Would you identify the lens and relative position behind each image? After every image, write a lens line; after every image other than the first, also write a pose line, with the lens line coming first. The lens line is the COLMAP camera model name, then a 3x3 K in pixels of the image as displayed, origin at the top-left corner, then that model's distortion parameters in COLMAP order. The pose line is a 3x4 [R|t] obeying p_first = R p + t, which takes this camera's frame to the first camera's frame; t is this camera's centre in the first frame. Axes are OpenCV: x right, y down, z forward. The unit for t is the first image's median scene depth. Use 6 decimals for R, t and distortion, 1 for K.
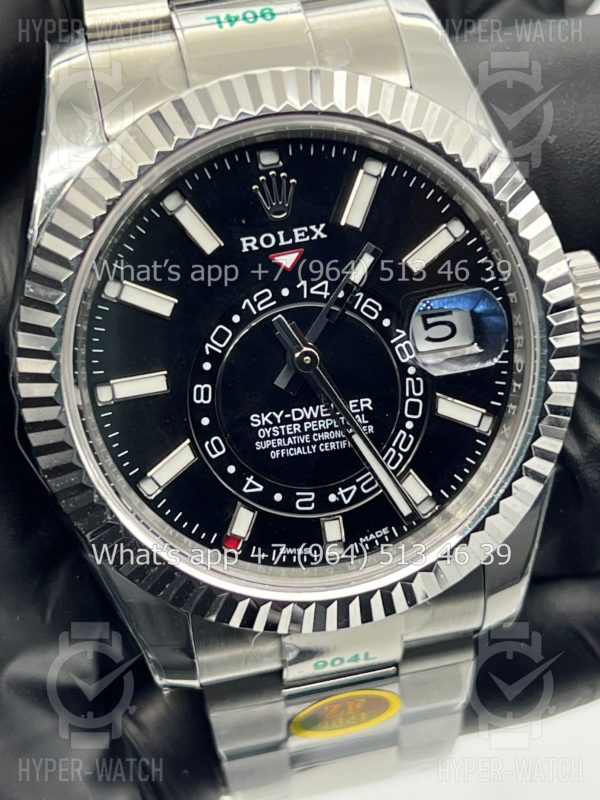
lens RADIAL K [[1890.3, 0, 302.5], [0, 1890.3, 404.6], [0, 0, 1]] dist [0.160909, 0.000000]
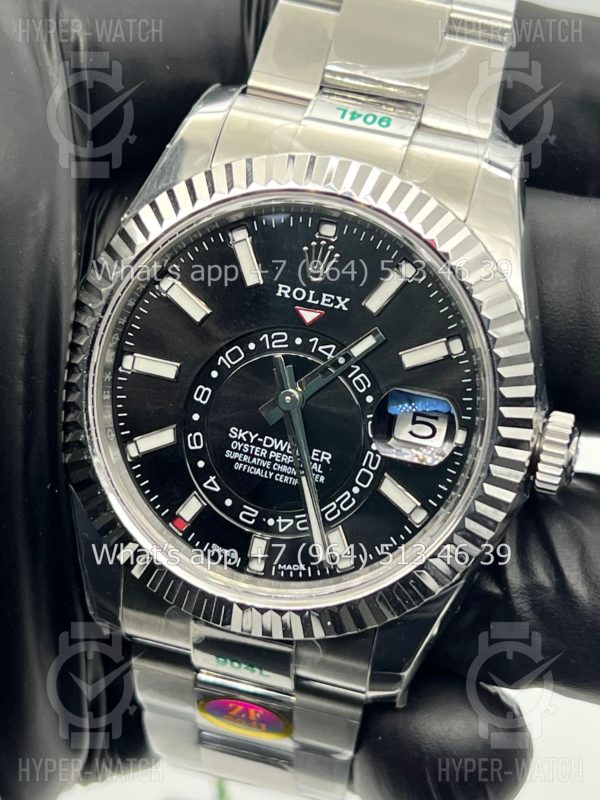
lens RADIAL K [[1890.3, 0, 300.3], [0, 1890.3, 404.2], [0, 0, 1]] dist [0.160909, 0.000000]
pose [[0.886911, 0.376298, -0.267935, 0.318123], [-0.397196, 0.917353, -0.026423, 0.006725], [0.235848, 0.129858, 0.963075, -0.120504]]
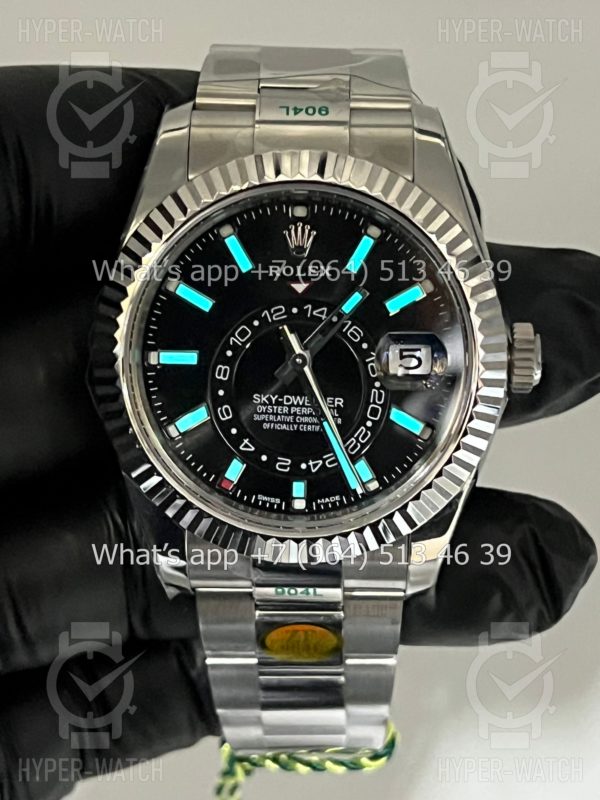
lens RADIAL K [[1890.3, 0, 300.1], [0, 1890.3, 403.2], [0, 0, 1]] dist [0.160909, 0.000000]
pose [[0.971803, 0.182688, -0.149080, 0.209760], [-0.188851, 0.981602, -0.028167, 0.044151], [0.141191, 0.055526, 0.988424, -0.347630]]
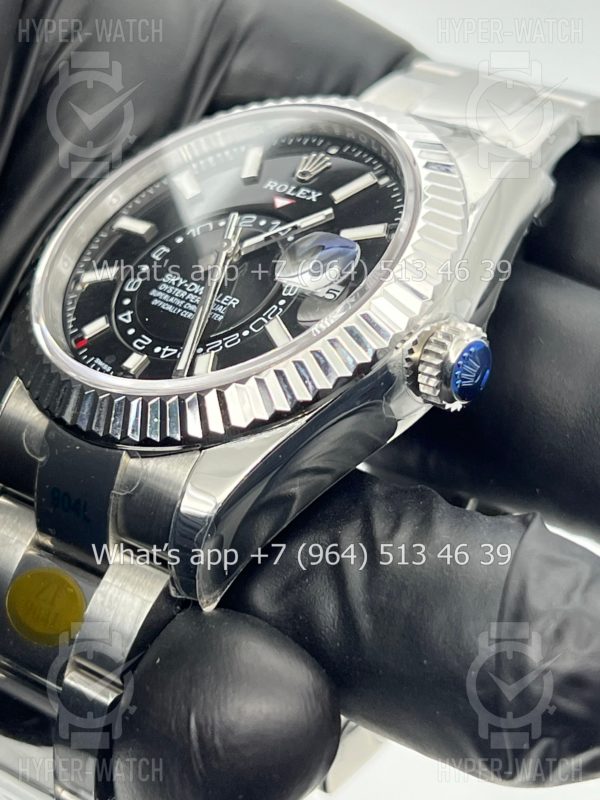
lens RADIAL K [[1890.3, 0, 301.8], [0, 1890.3, 396.9], [0, 0, 1]] dist [0.160909, 0.000000]
pose [[0.576653, 0.281617, -0.766918, 0.942898], [-0.752060, 0.549713, -0.363622, 0.412567], [0.319183, 0.786452, 0.528786, 0.461904]]
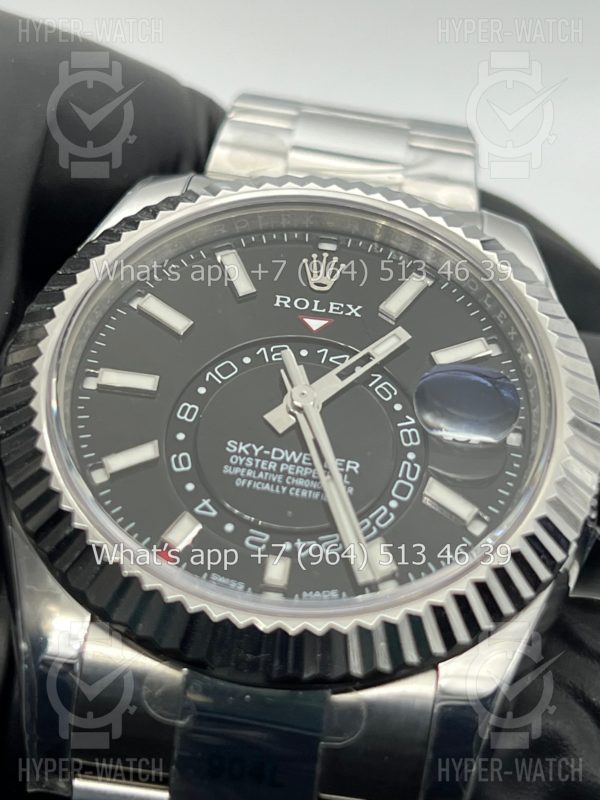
lens RADIAL K [[1890.3, 0, 292.3], [0, 1890.3, 403.3], [0, 0, 1]] dist [0.160909, 0.000000]
pose [[0.952602, 0.190564, -0.237139, 0.217427], [-0.301104, 0.701870, -0.645534, 0.579073], [0.043425, 0.686341, 0.725983, 0.315854]]
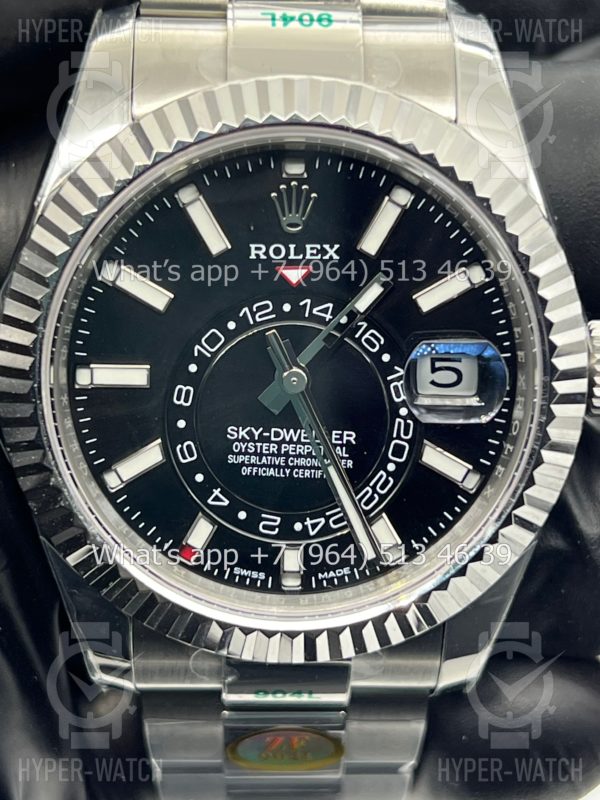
lens RADIAL K [[1890.3, 0, 301.2], [0, 1890.3, 391.6], [0, 0, 1]] dist [0.160909, 0.000000]
pose [[0.979199, 0.185274, -0.082721, 0.085015], [-0.185217, 0.982661, 0.008425, -0.026693], [0.082848, 0.007072, 0.996537, 0.043003]]
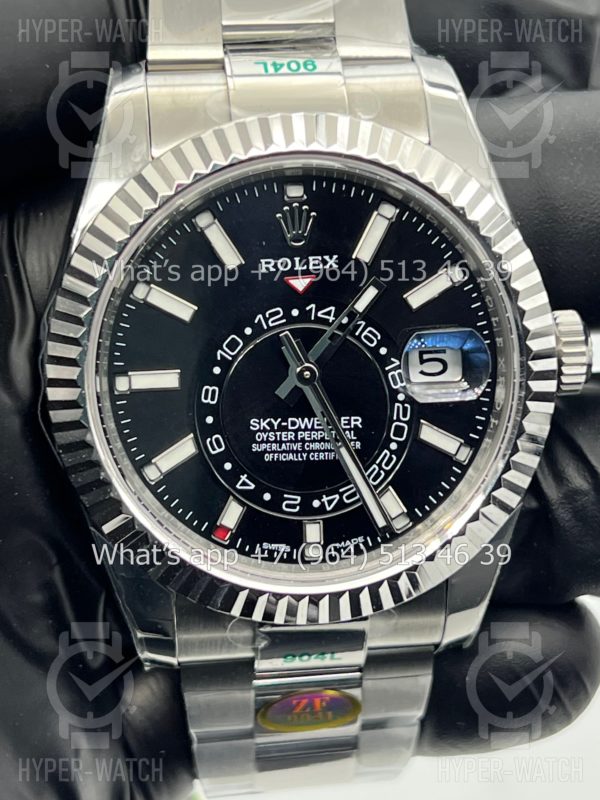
lens RADIAL K [[1890.3, 0, 306.7], [0, 1890.3, 395.9], [0, 0, 1]] dist [0.160909, 0.000000]
pose [[0.992598, 0.117468, -0.030837, 0.037274], [-0.118832, 0.991804, -0.046935, 0.039999], [0.025071, 0.050252, 0.998422, -0.102946]]
